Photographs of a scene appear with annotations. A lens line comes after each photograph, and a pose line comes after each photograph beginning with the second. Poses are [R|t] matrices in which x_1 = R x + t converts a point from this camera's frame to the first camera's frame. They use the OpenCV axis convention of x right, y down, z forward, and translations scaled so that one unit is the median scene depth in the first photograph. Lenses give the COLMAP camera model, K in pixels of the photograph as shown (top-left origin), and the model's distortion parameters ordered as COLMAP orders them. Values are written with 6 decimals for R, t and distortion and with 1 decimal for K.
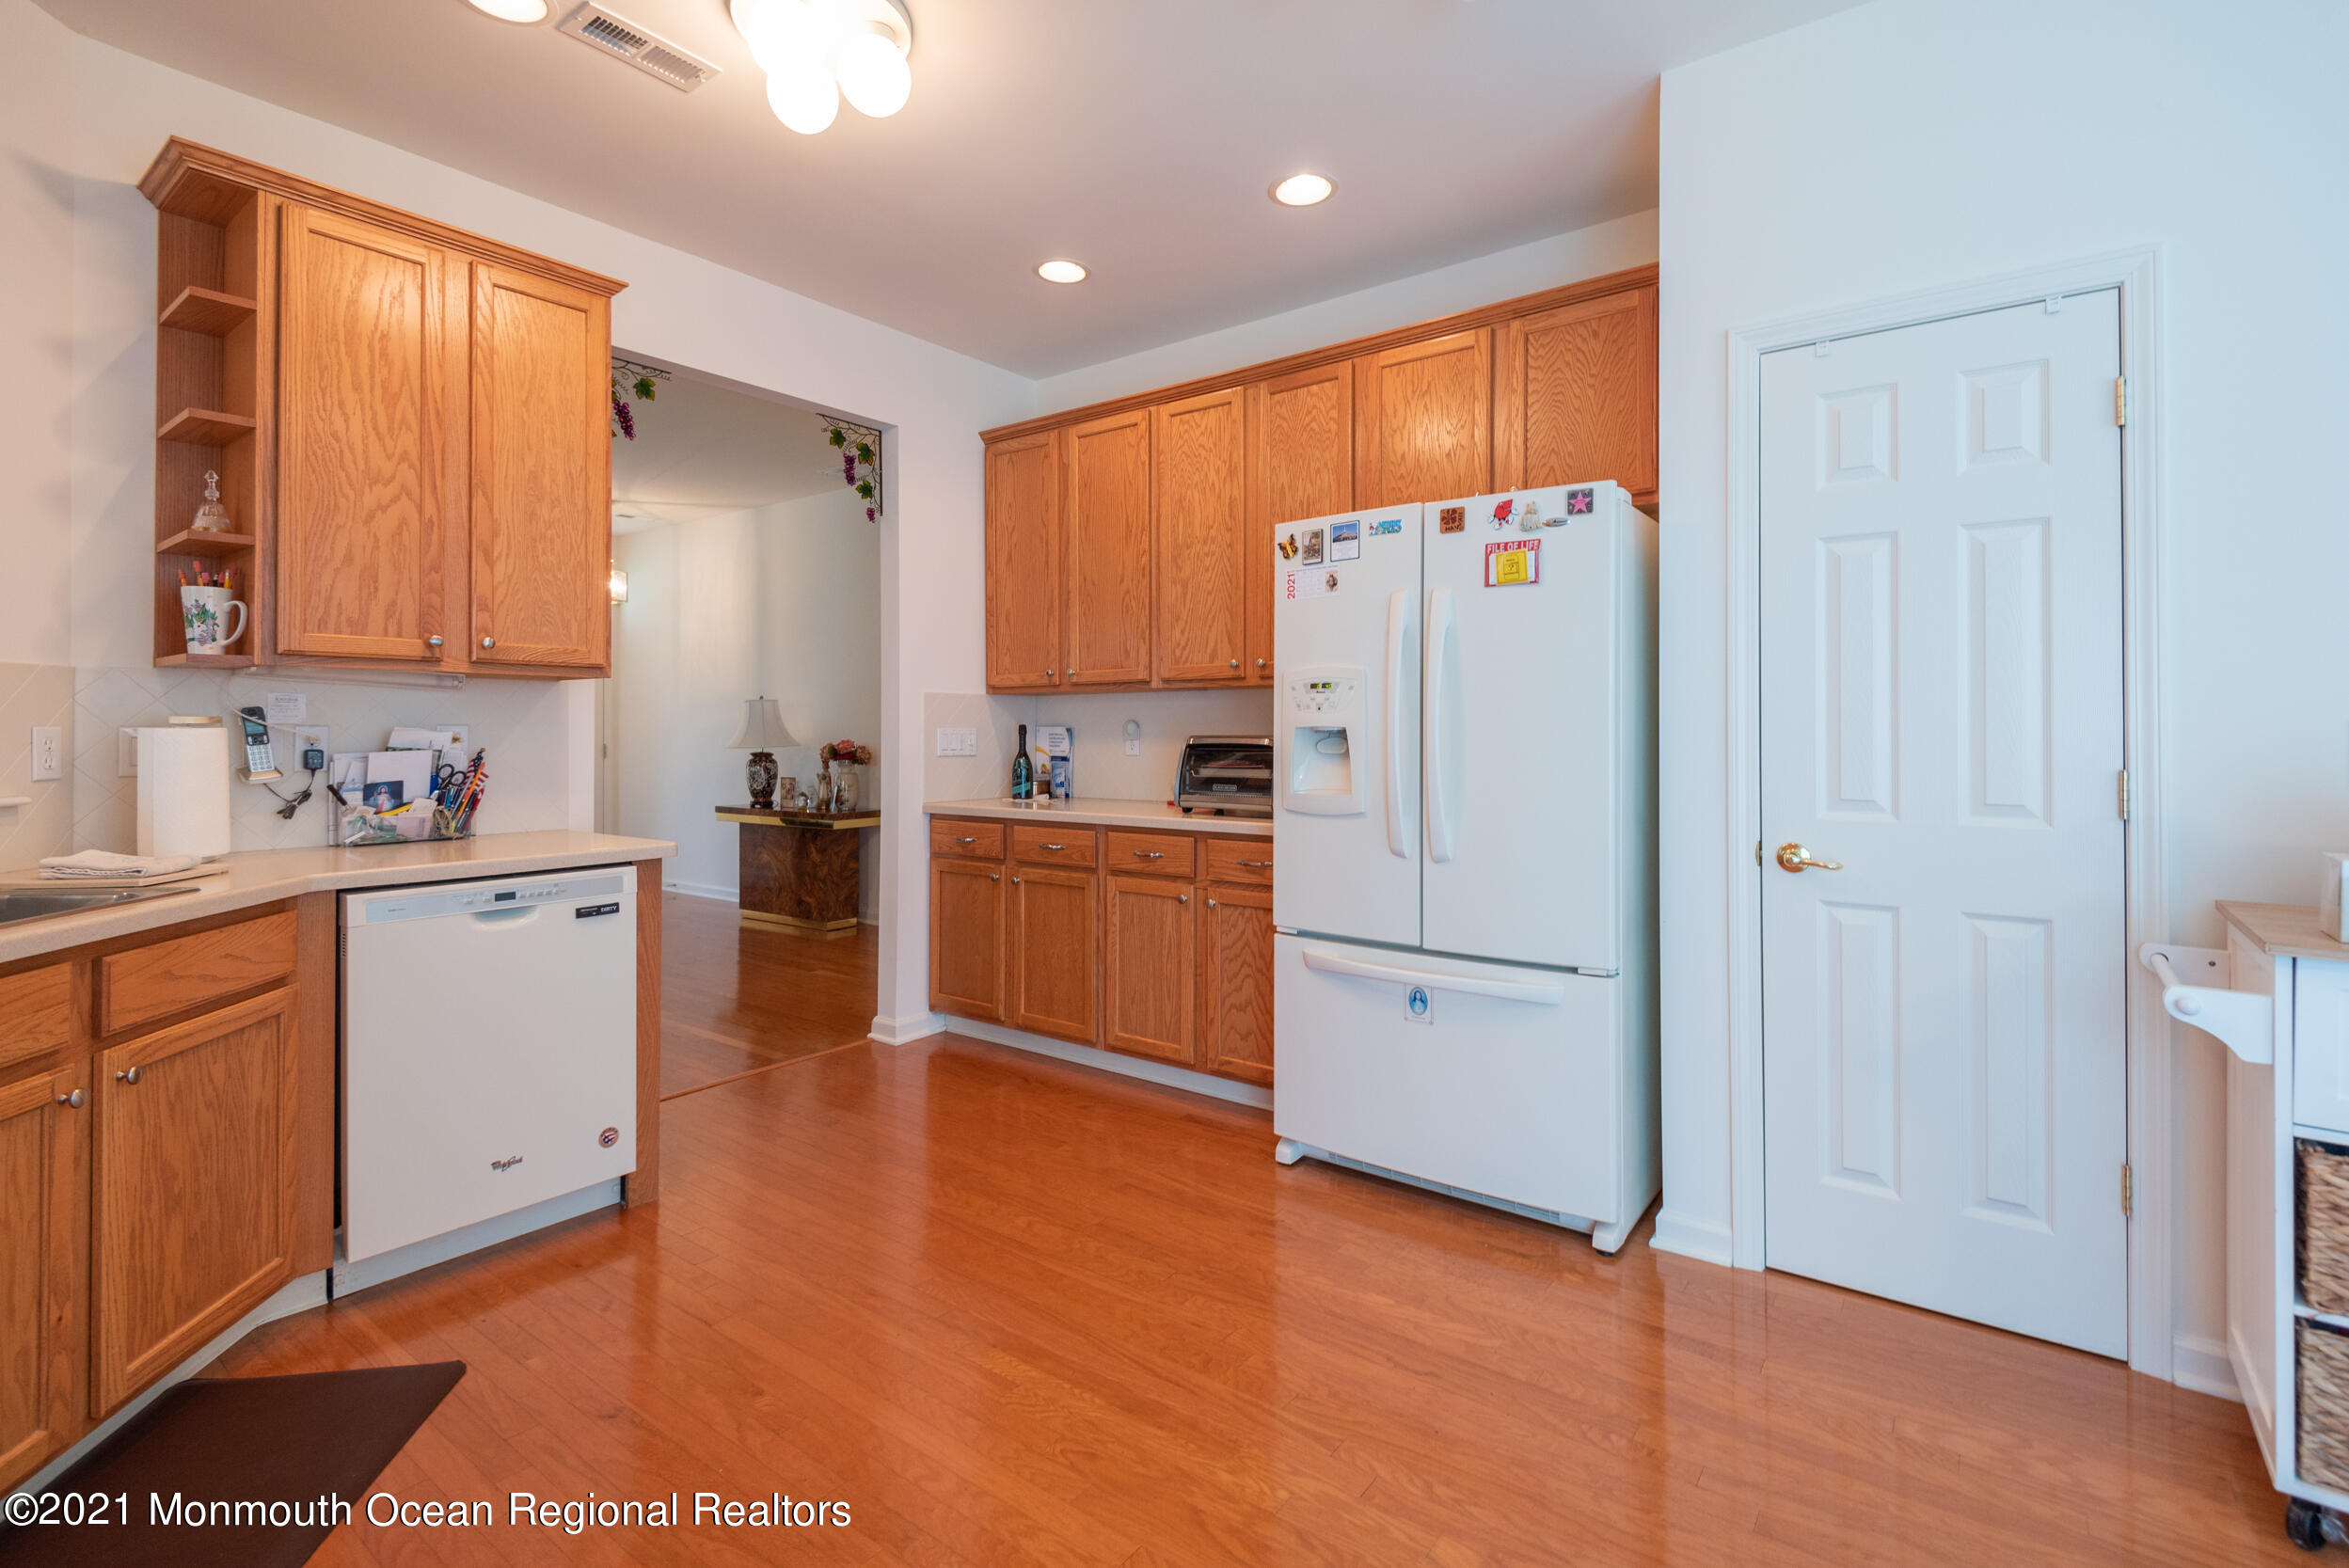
lens RADIAL K [[1067.8, 0, 1195.4], [0, 1067.8, 731.6], [0, 0, 1]] dist [0.022460, -0.001460]
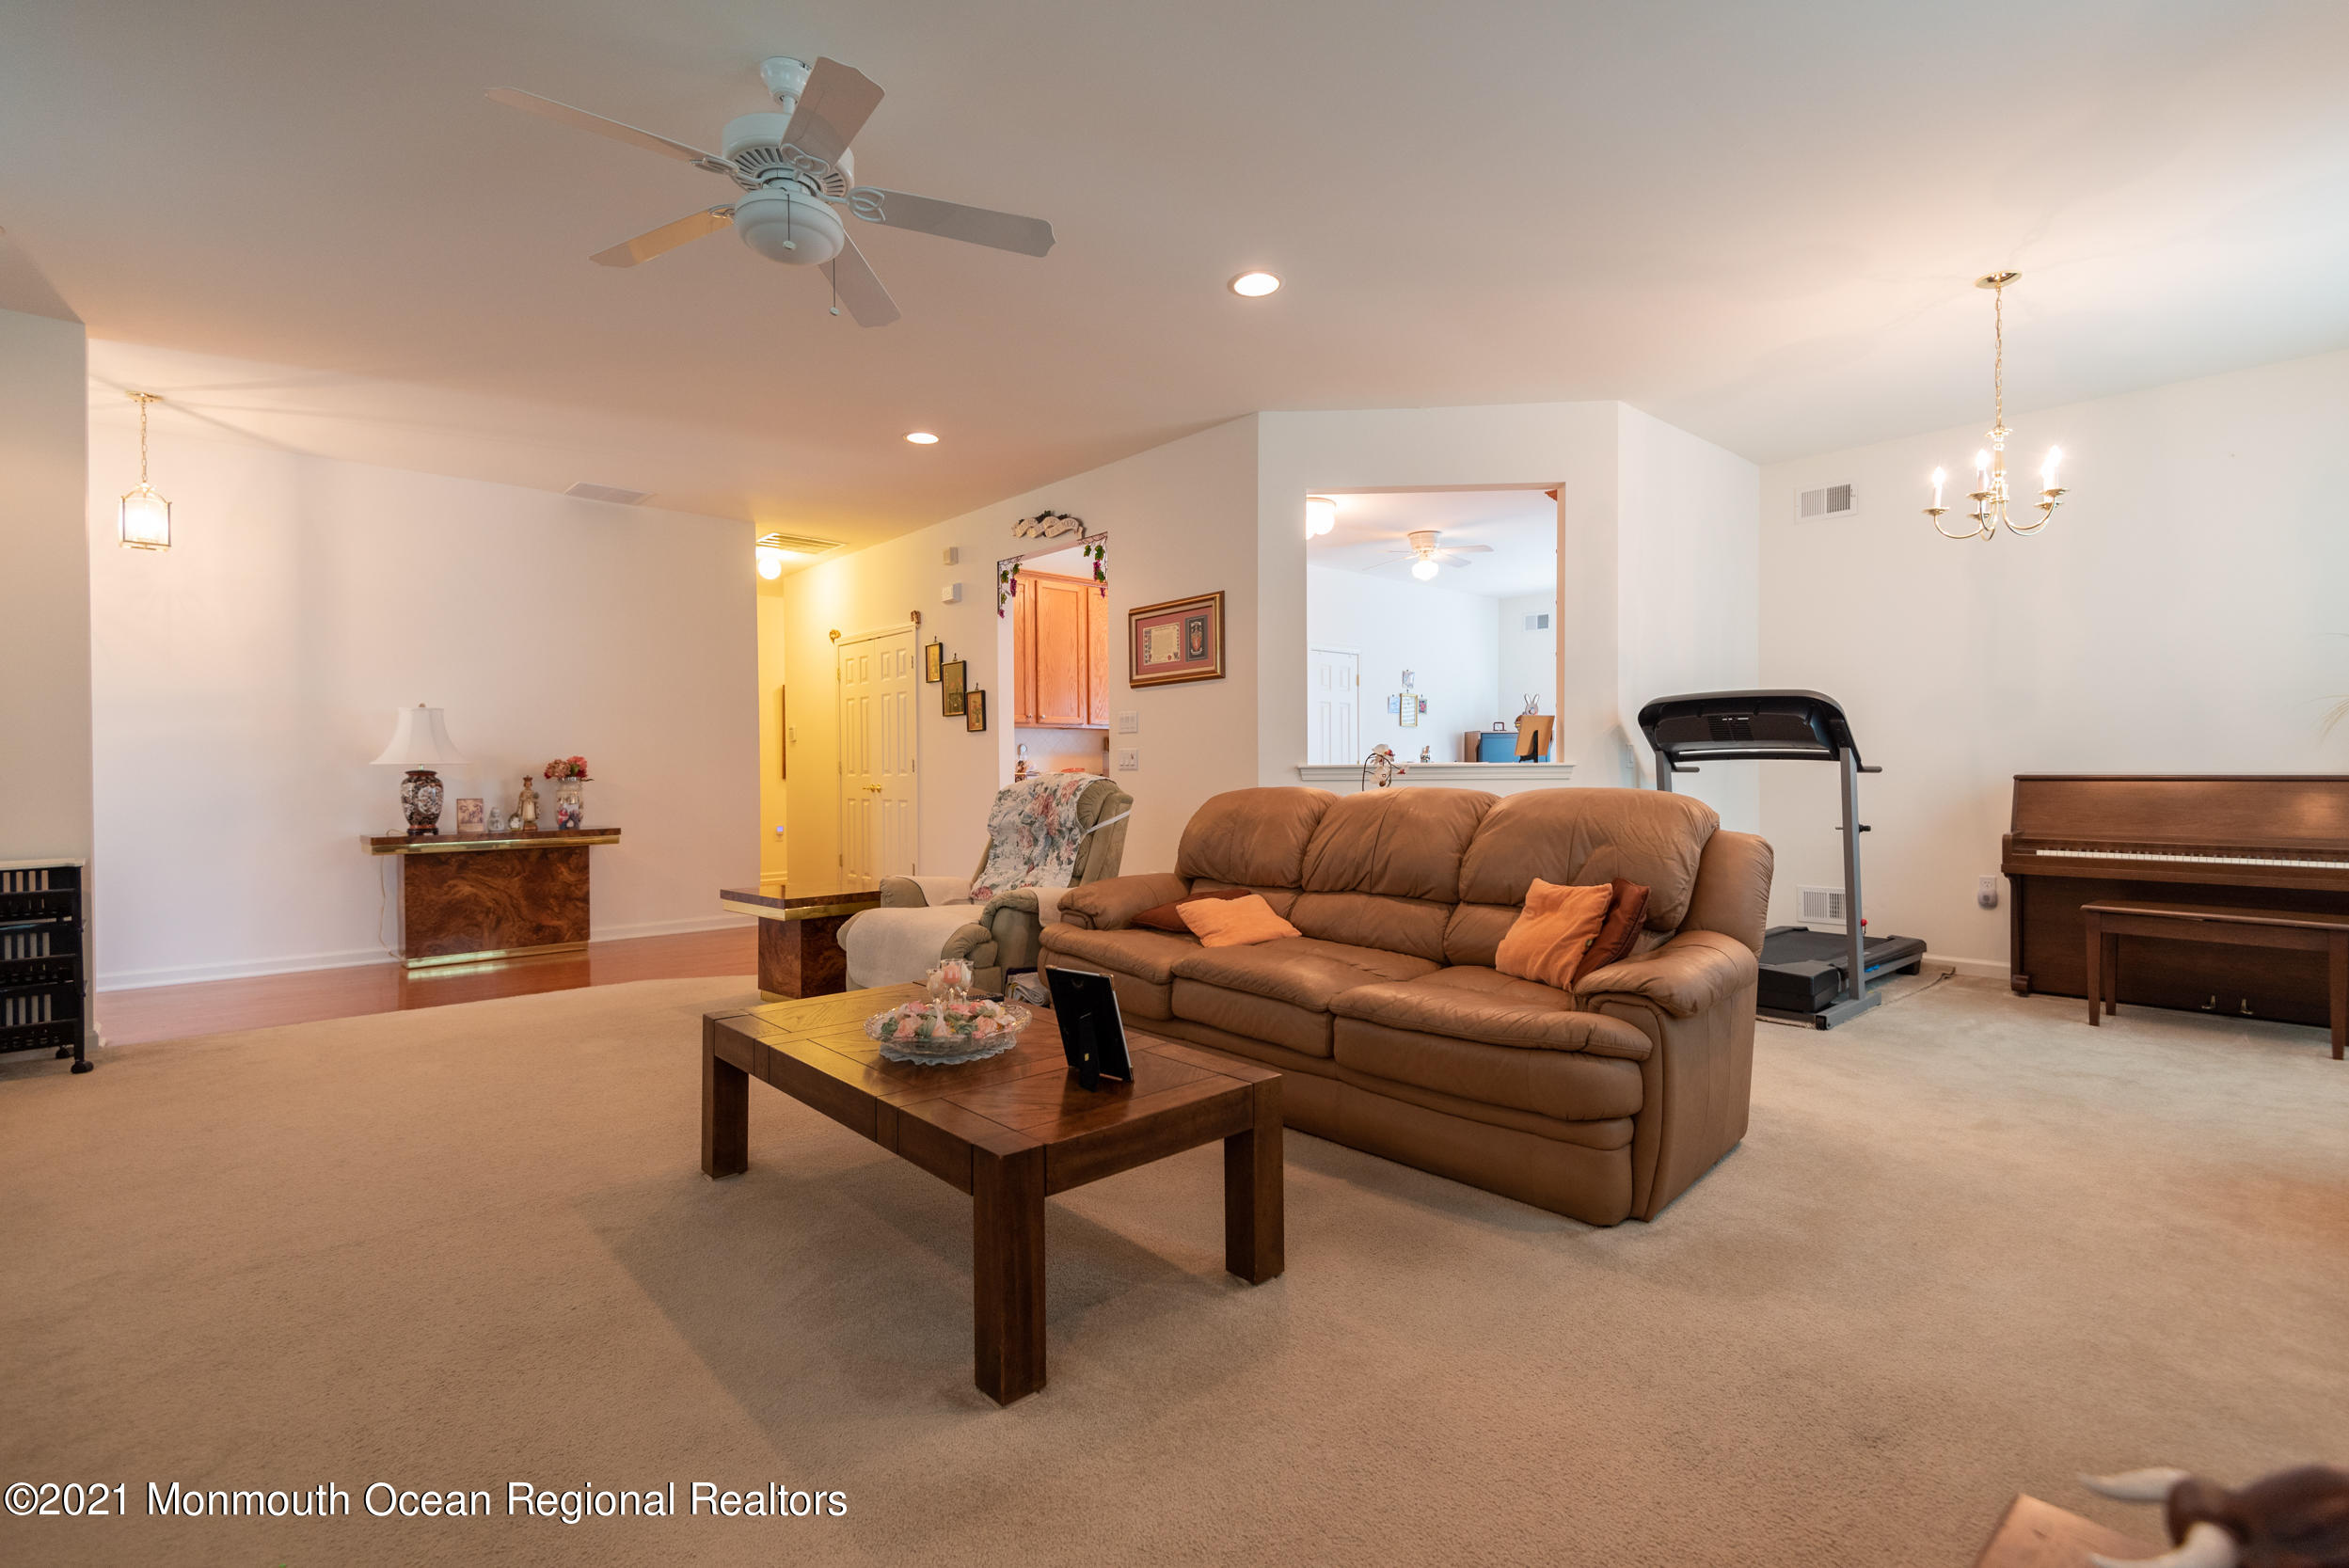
lens RADIAL K [[1067.8, 0, 1170.1], [0, 1067.8, 786.7], [0, 0, 1]] dist [0.022460, -0.001460]
pose [[0.191178, -0.014286, 0.981451, -1.942606], [0.006184, 0.999892, 0.013350, 0.042655], [-0.981536, 0.003517, 0.191246, 0.454402]]
